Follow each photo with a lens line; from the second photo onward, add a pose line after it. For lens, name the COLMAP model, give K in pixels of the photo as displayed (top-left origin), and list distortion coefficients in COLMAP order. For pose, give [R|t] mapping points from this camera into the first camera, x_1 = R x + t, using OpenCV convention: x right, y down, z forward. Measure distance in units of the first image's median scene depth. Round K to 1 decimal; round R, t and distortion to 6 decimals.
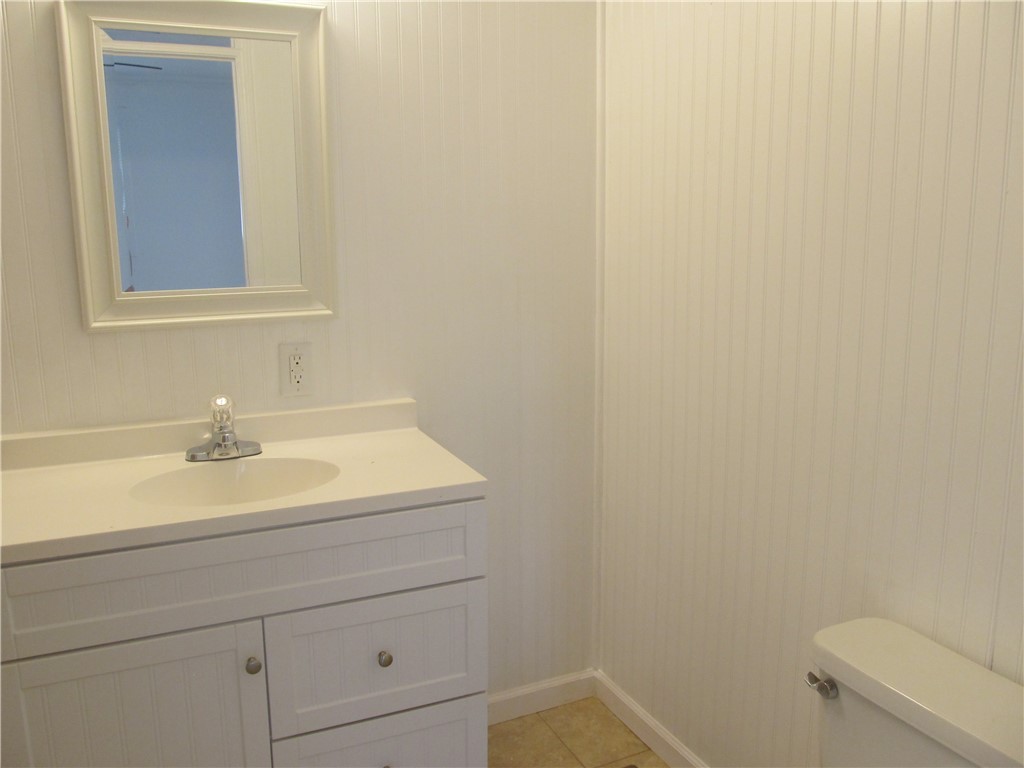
lens RADIAL K [[846.7, 0, 508.8], [0, 846.7, 383.8], [0, 0, 1]] dist [-0.062297, 0.028494]
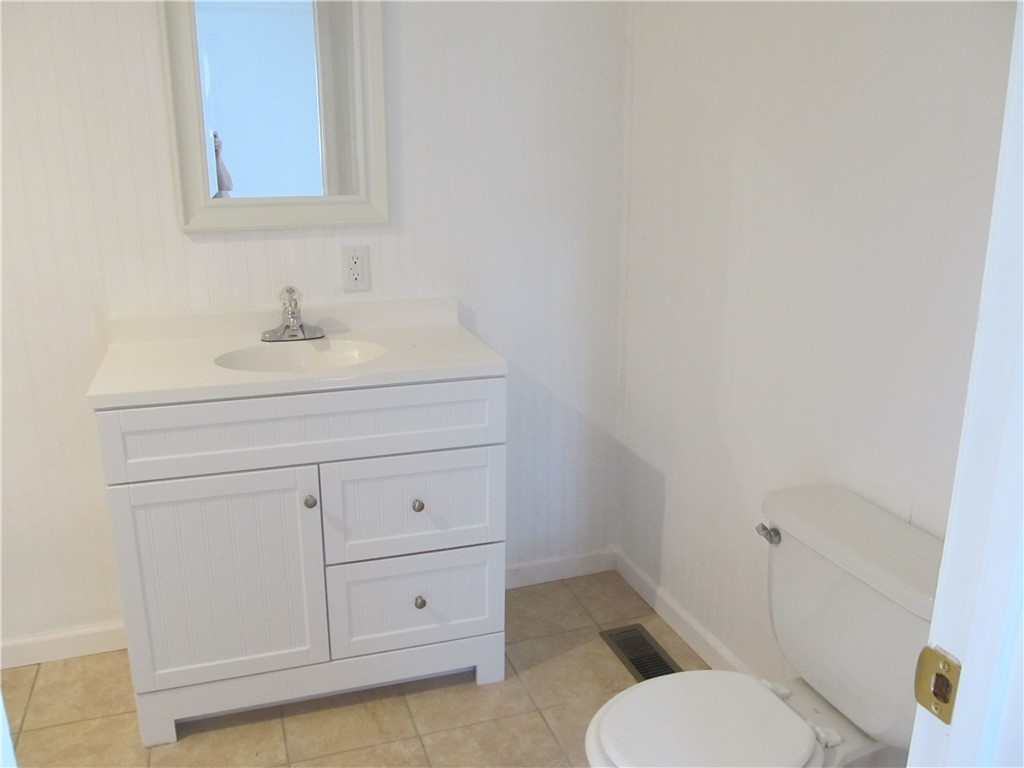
lens RADIAL K [[846.7, 0, 513.0], [0, 846.7, 383.5], [0, 0, 1]] dist [-0.062297, 0.028494]
pose [[0.994899, 0.033394, -0.095190, 0.092797], [-0.025747, 0.996425, 0.080462, 0.047049], [0.097537, -0.077601, 0.992202, -0.172475]]
